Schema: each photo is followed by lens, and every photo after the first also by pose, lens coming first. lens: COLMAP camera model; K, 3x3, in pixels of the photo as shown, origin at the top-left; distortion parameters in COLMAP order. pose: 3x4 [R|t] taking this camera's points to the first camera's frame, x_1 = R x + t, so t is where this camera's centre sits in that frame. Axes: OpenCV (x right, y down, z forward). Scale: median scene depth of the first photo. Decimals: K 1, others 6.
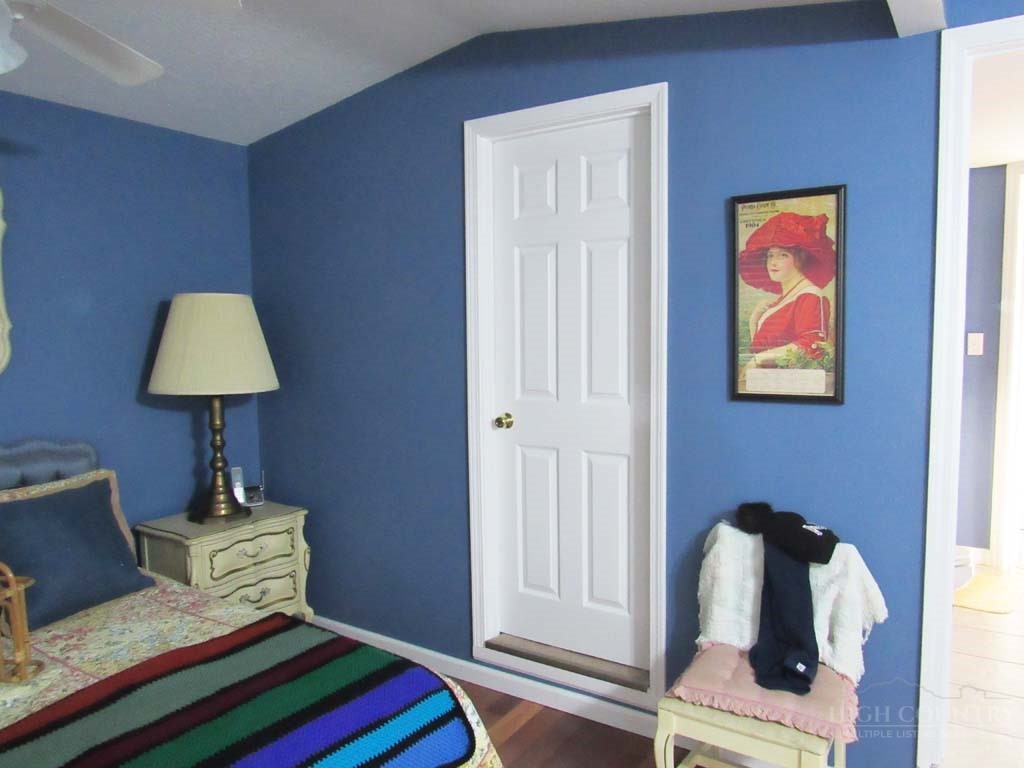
lens RADIAL K [[735.7, 0, 512.0], [0, 735.7, 384.0], [0, 0, 1]] dist [-0.036466, 0.022239]
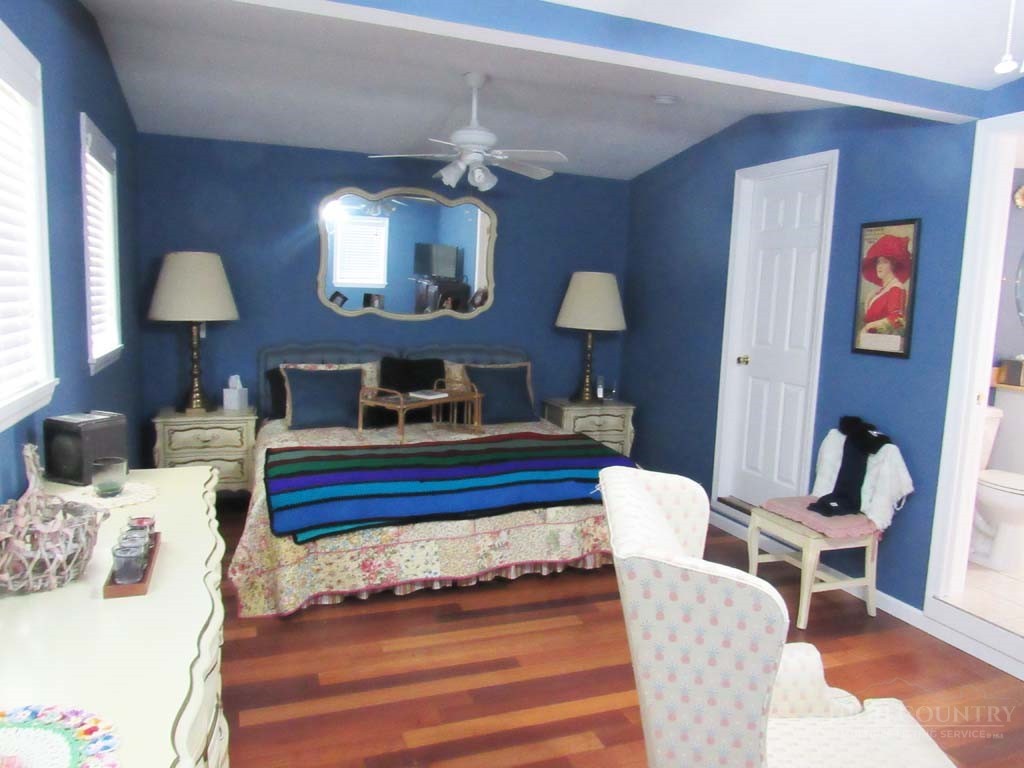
lens RADIAL K [[735.7, 0, 512.0], [0, 735.7, 384.0], [0, 0, 1]] dist [-0.036466, 0.022239]
pose [[0.808478, 0.117197, -0.576739, 0.638096], [-0.096137, 0.993108, 0.067040, 0.055883], [0.580621, 0.001246, 0.814173, -0.723491]]
